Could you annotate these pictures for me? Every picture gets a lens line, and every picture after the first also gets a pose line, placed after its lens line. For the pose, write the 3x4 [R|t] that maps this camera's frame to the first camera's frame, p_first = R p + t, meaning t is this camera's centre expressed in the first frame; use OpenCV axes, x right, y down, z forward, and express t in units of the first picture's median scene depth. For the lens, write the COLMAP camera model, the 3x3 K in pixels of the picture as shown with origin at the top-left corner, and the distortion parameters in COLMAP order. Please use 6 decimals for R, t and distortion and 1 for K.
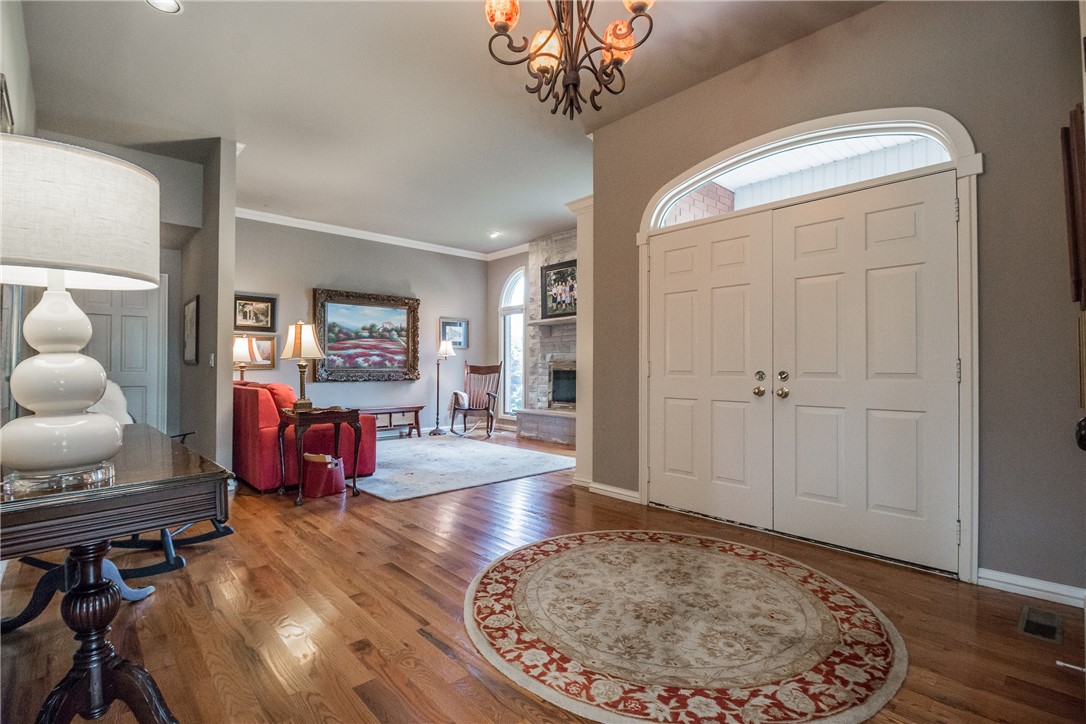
lens RADIAL K [[511.8, 0, 543.0], [0, 511.8, 362.0], [0, 0, 1]] dist [0.002809, -0.013650]
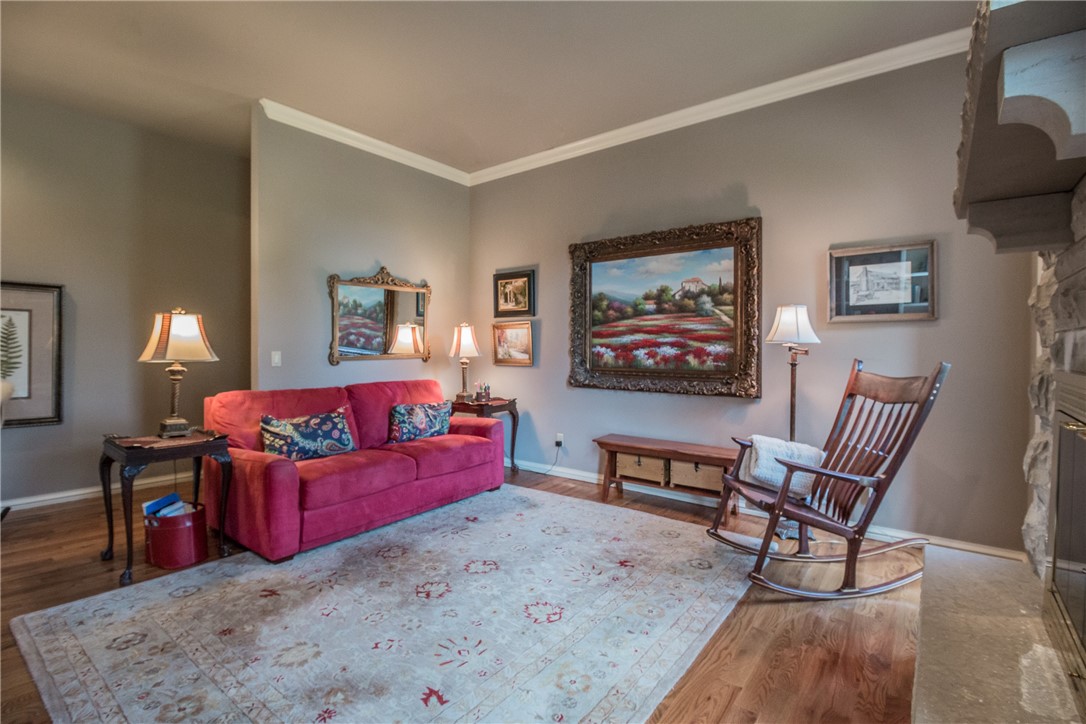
lens RADIAL K [[501.4, 0, 533.8], [0, 501.4, 359.5], [0, 0, 1]] dist [0.000691, -0.013903]
pose [[0.147426, 0.024796, -0.988762, 0.200791], [0.008709, 0.999614, 0.026367, -0.014941], [0.989035, -0.012499, 0.147154, 0.917516]]
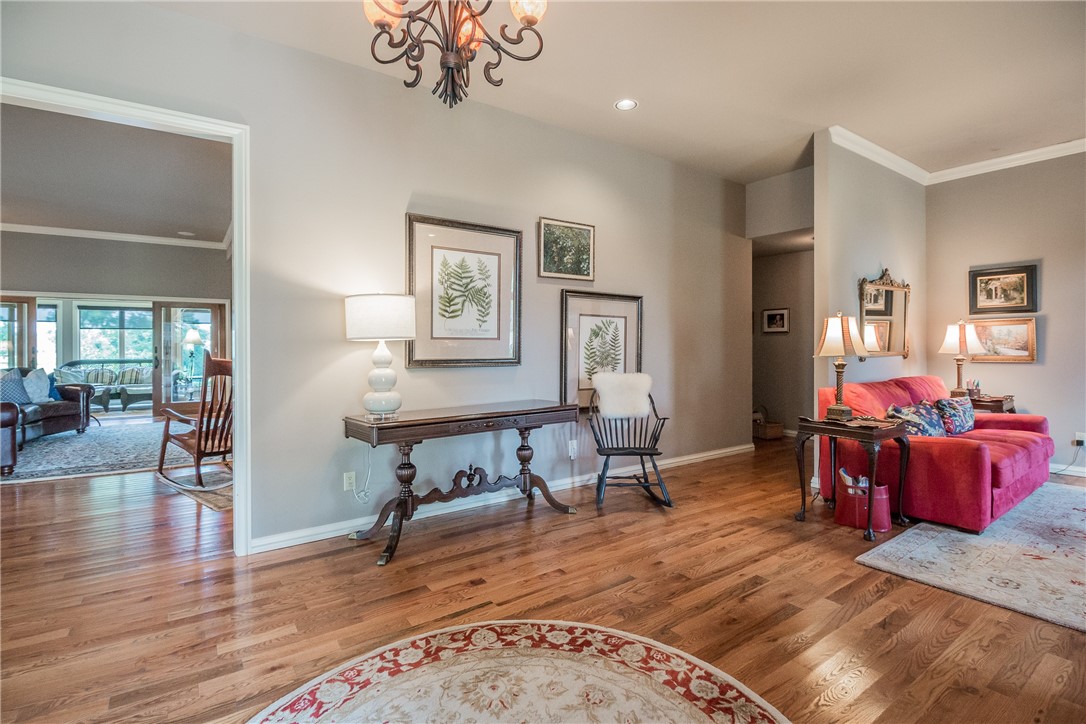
lens RADIAL K [[516.1, 0, 545.3], [0, 516.1, 351.4], [0, 0, 1]] dist [-0.018279, -0.000812]
pose [[-0.140998, 0.010314, -0.989956, 0.295018], [0.016658, 0.999829, 0.008045, -0.020051], [0.989870, -0.015356, -0.141146, 0.423473]]
